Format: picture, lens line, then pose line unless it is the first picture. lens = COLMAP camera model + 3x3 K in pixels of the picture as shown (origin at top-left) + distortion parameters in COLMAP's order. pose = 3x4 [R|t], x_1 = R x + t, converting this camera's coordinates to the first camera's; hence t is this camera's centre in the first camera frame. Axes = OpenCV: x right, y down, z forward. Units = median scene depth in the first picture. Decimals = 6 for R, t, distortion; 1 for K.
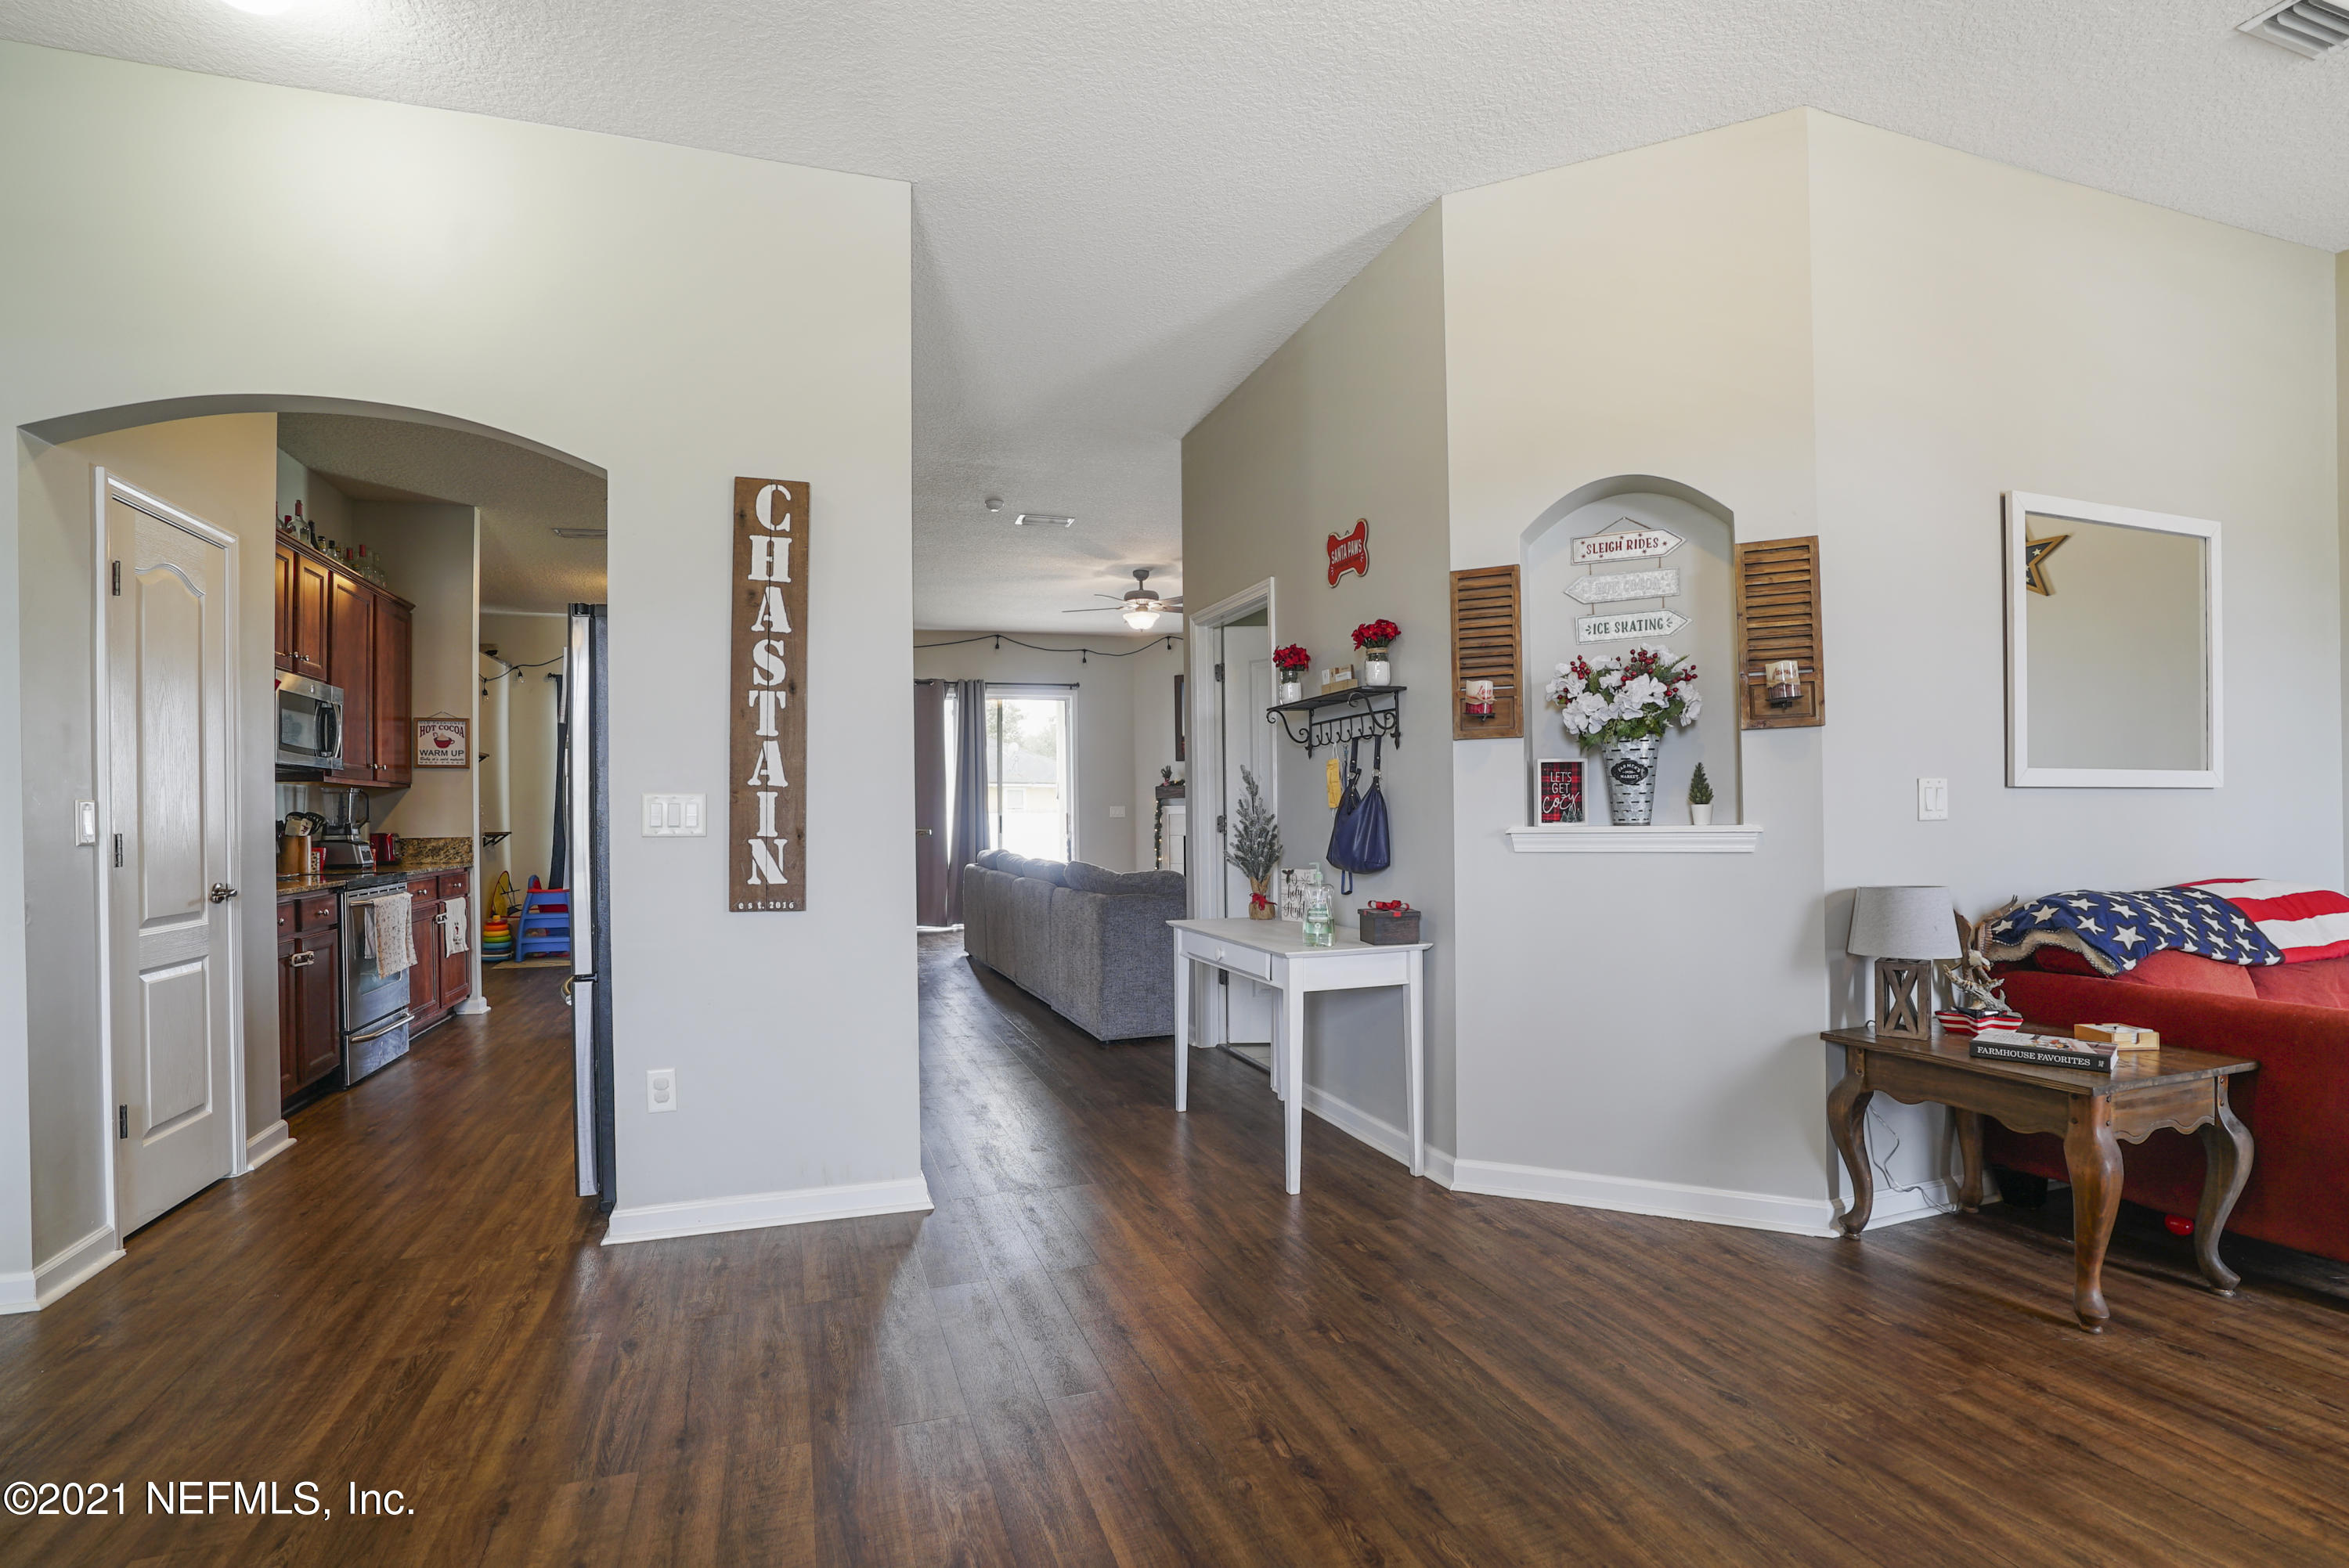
lens RADIAL K [[1116.3, 0, 1166.9], [0, 1116.3, 815.7], [0, 0, 1]] dist [-0.060558, 0.024251]
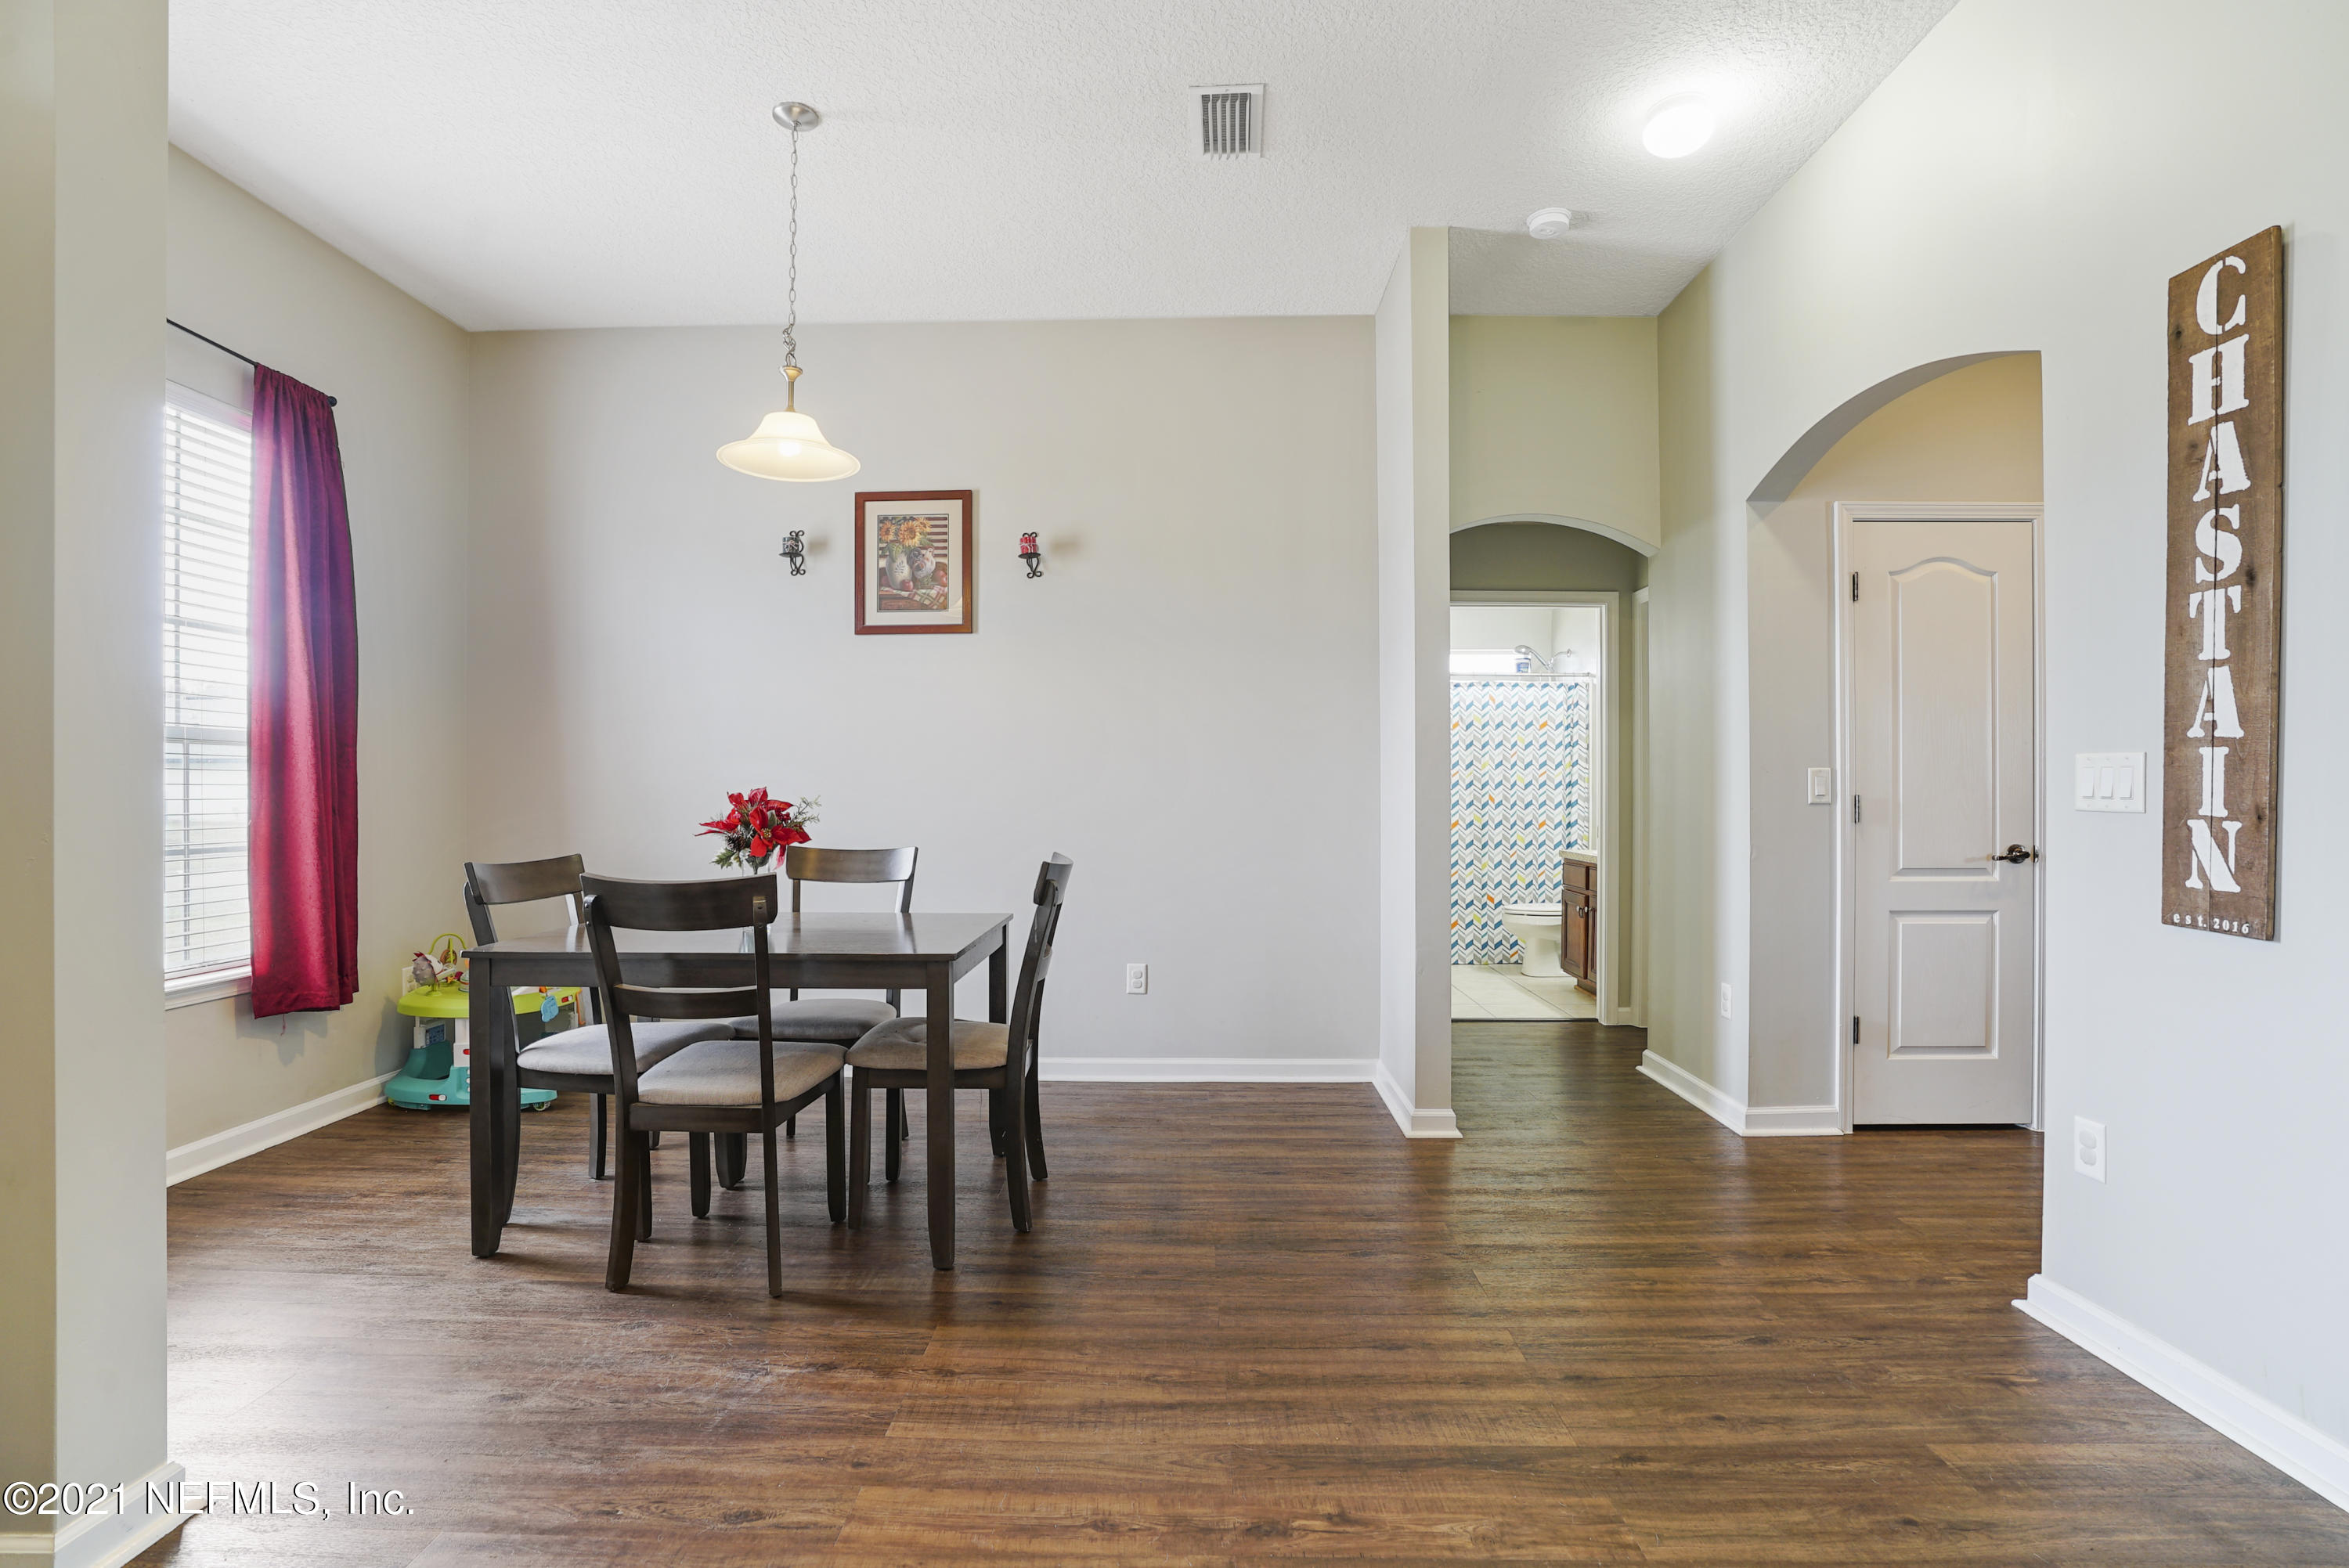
lens RADIAL K [[1116.3, 0, 1166.9], [0, 1116.3, 815.7], [0, 0, 1]] dist [-0.060558, 0.024251]
pose [[-0.334436, 0.030551, -0.941923, 0.434561], [-0.008571, 0.999334, 0.035456, 0.001432], [0.942379, 0.019931, -0.333952, 0.639269]]
